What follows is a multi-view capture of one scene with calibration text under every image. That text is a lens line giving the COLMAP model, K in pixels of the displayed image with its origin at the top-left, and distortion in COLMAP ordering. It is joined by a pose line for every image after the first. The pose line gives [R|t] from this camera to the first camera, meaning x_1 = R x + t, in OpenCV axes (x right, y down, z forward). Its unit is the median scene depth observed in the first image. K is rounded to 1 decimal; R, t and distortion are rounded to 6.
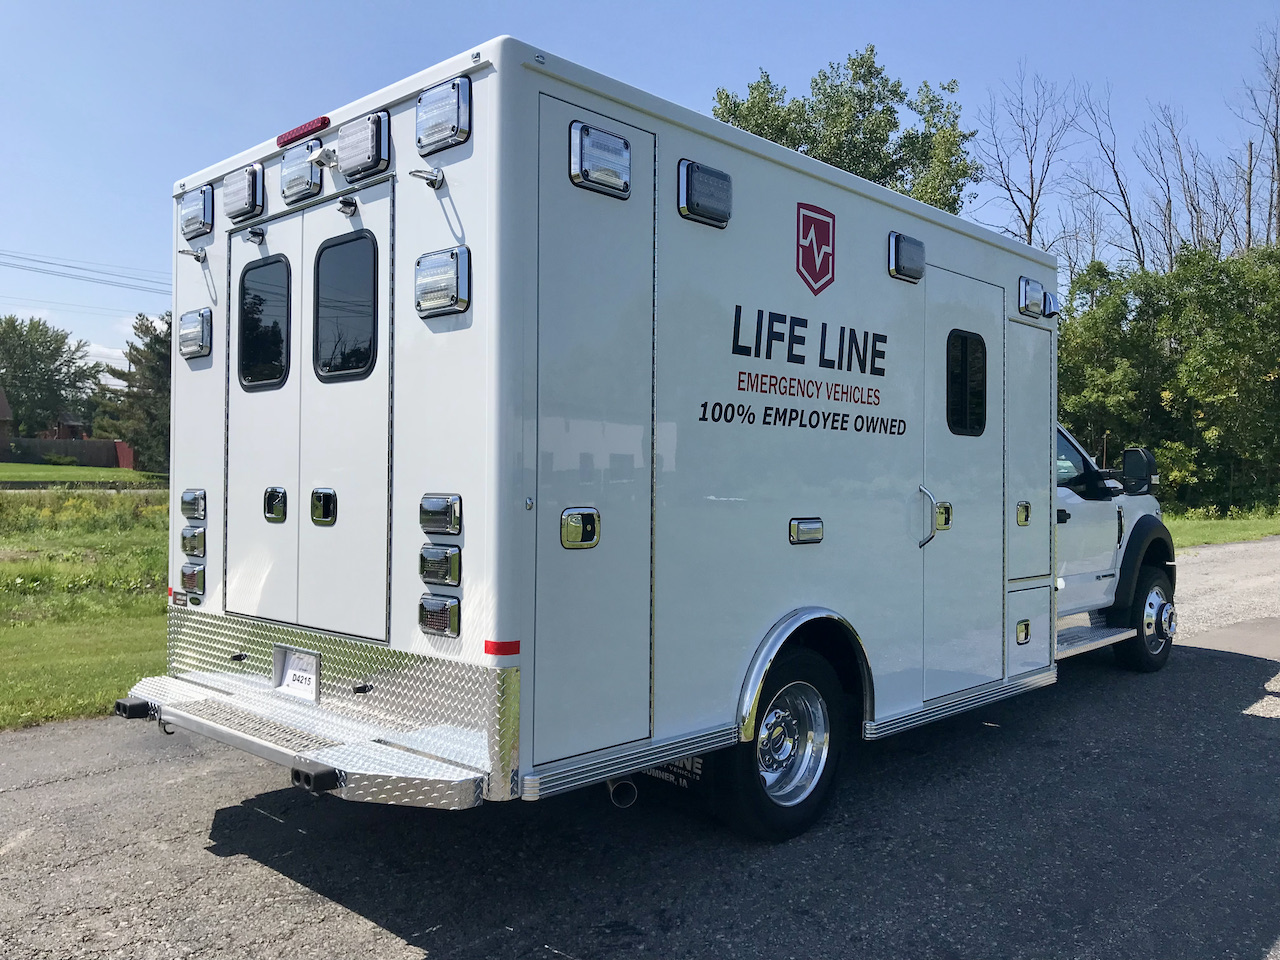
lens RADIAL K [[1048.0, 0, 640.0], [0, 1048.0, 480.0], [0, 0, 1]] dist [0.089268, -0.126029]
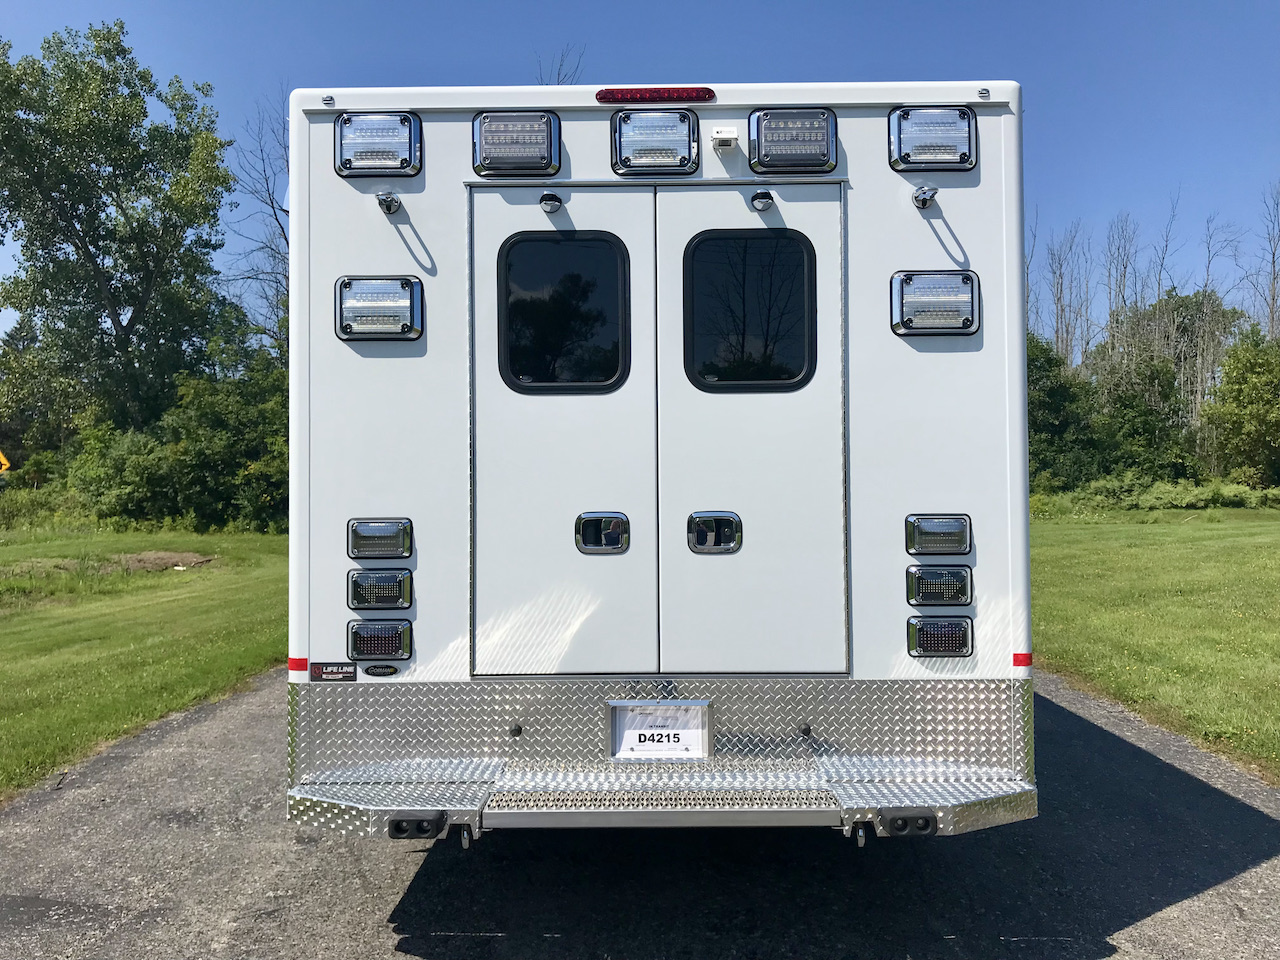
lens RADIAL K [[1048.0, 0, 640.0], [0, 1048.0, 480.0], [0, 0, 1]] dist [0.089268, -0.126029]
pose [[0.726080, 0.001473, 0.687609, -0.945846], [0.009718, 0.999876, -0.012404, -0.008239], [-0.687542, 0.015689, 0.725975, 0.408834]]
